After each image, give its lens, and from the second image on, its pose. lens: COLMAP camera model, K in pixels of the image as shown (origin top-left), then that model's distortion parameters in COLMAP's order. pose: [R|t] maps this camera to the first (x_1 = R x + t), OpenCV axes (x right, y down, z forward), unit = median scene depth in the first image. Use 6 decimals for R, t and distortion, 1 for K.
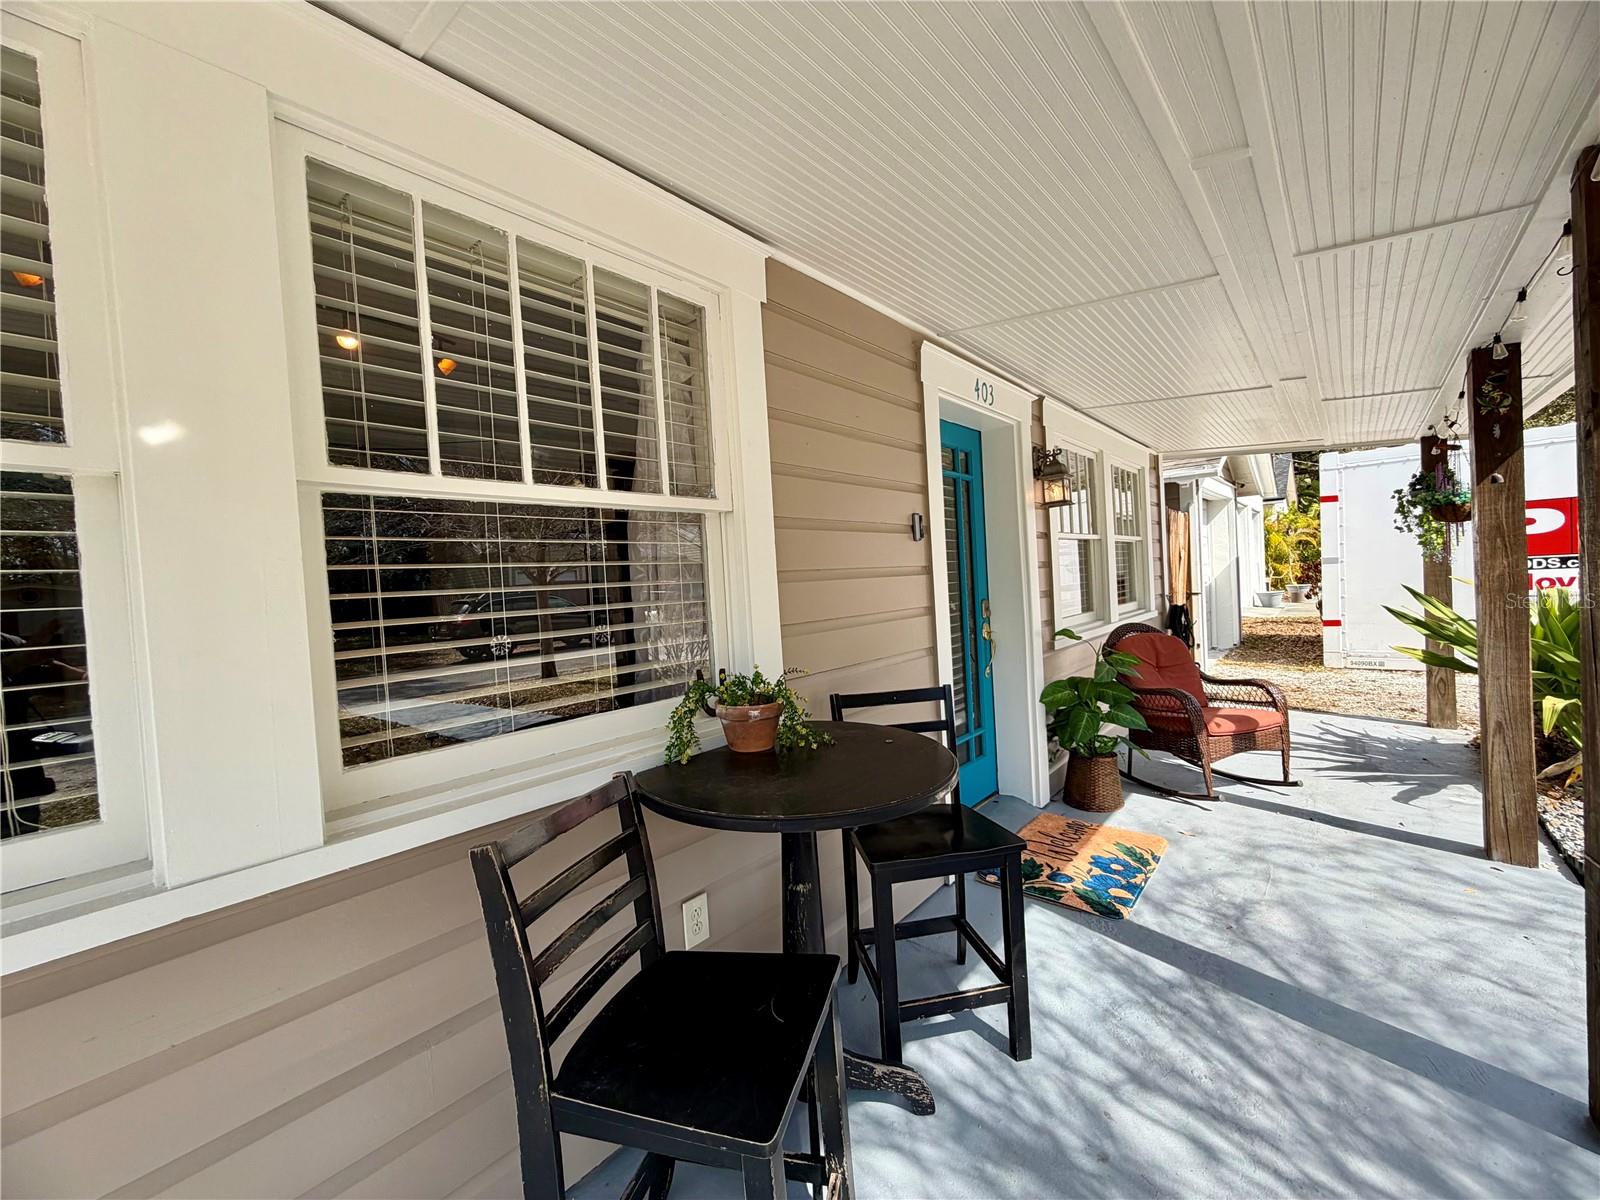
lens RADIAL K [[635.1, 0, 800.0], [0, 635.1, 600.0], [0, 0, 1]] dist [0.000252, -0.000017]
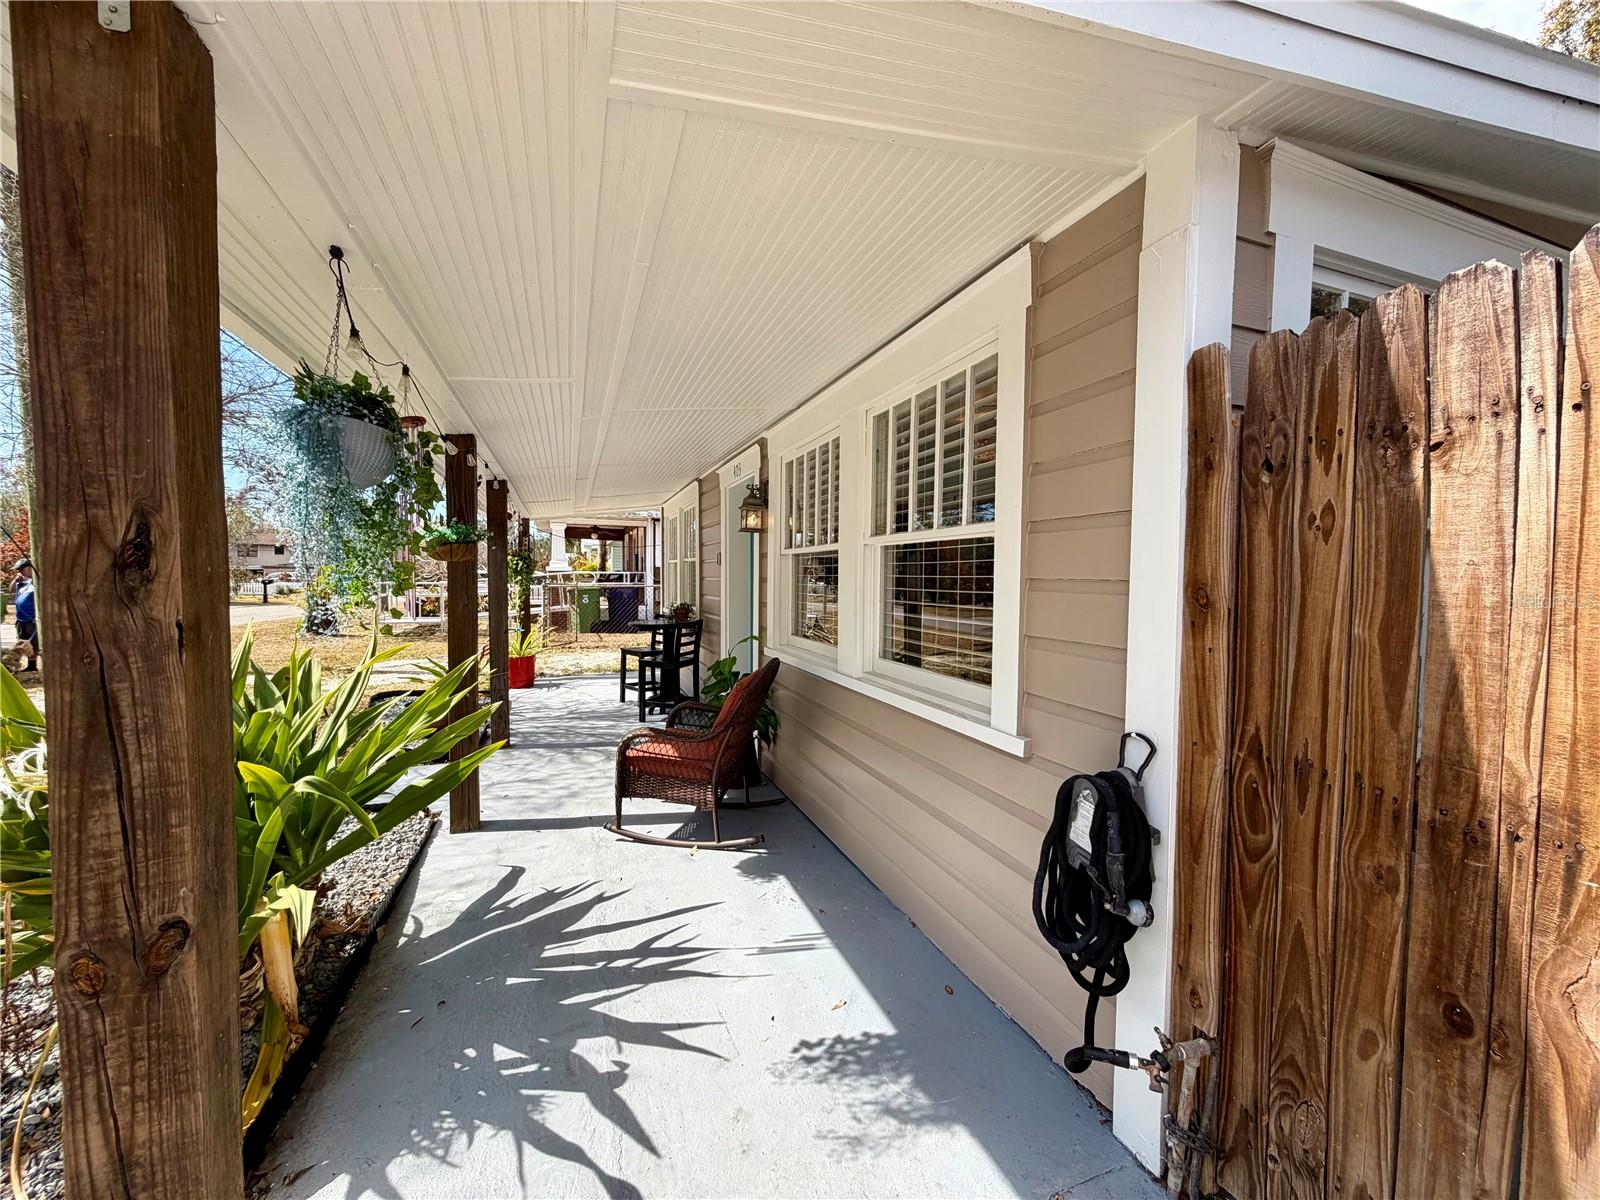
lens RADIAL K [[635.1, 0, 800.0], [0, 635.1, 600.0], [0, 0, 1]] dist [0.000252, -0.000017]
pose [[-0.473205, 0.048492, -0.879617, 1.411687], [0.008338, 0.998686, 0.050570, -0.087626], [0.880913, 0.016595, -0.472987, 1.631271]]
